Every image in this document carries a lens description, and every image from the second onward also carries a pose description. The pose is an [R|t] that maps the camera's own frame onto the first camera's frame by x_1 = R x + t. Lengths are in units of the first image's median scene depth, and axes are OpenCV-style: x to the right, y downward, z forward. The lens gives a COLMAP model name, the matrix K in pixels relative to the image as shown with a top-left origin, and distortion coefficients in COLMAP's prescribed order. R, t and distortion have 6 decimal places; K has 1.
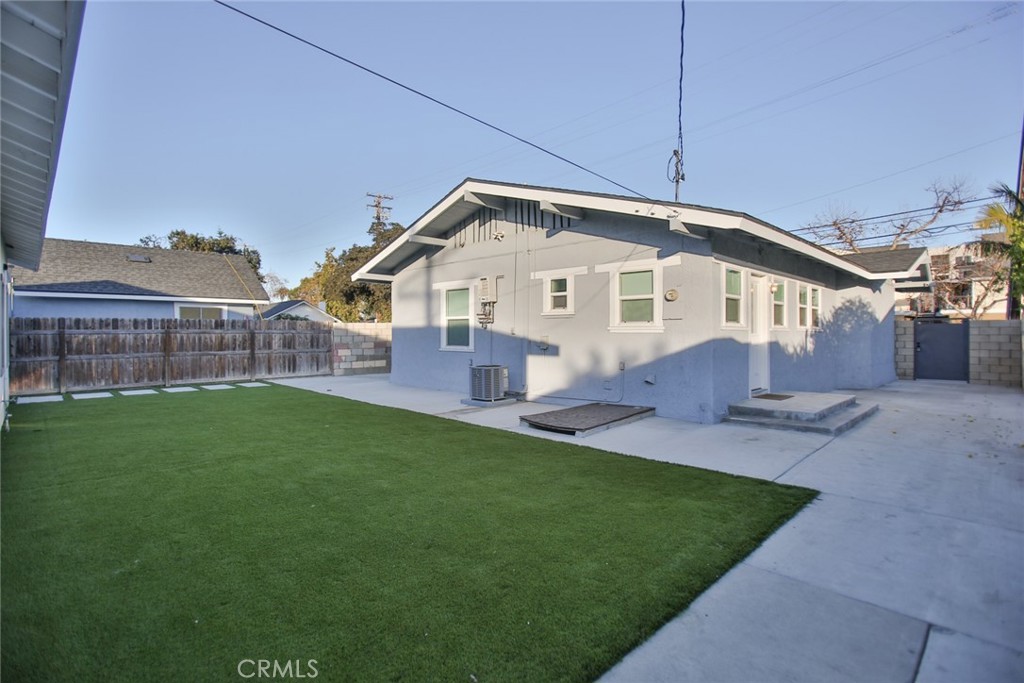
lens RADIAL K [[525.9, 0, 493.7], [0, 525.9, 337.0], [0, 0, 1]] dist [-0.047679, -0.000428]
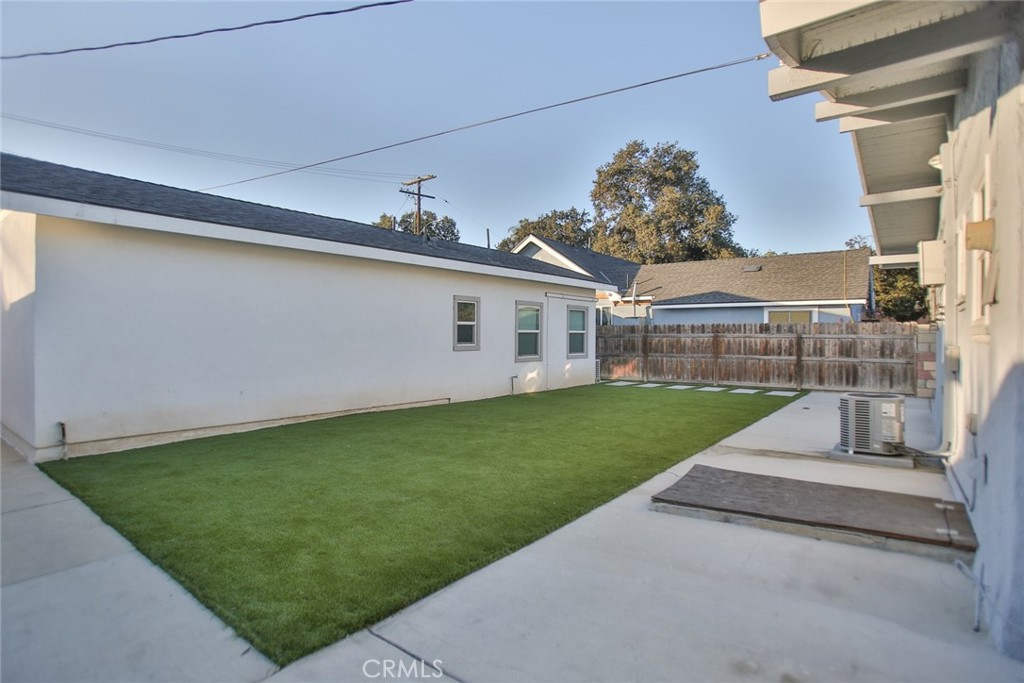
lens RADIAL K [[525.9, 0, 493.7], [0, 525.9, 337.0], [0, 0, 1]] dist [-0.047679, -0.000428]
pose [[0.099366, 0.004494, -0.995041, 0.390519], [-0.014060, 0.999896, 0.003112, -0.003801], [0.994952, 0.013681, 0.099419, 0.395682]]
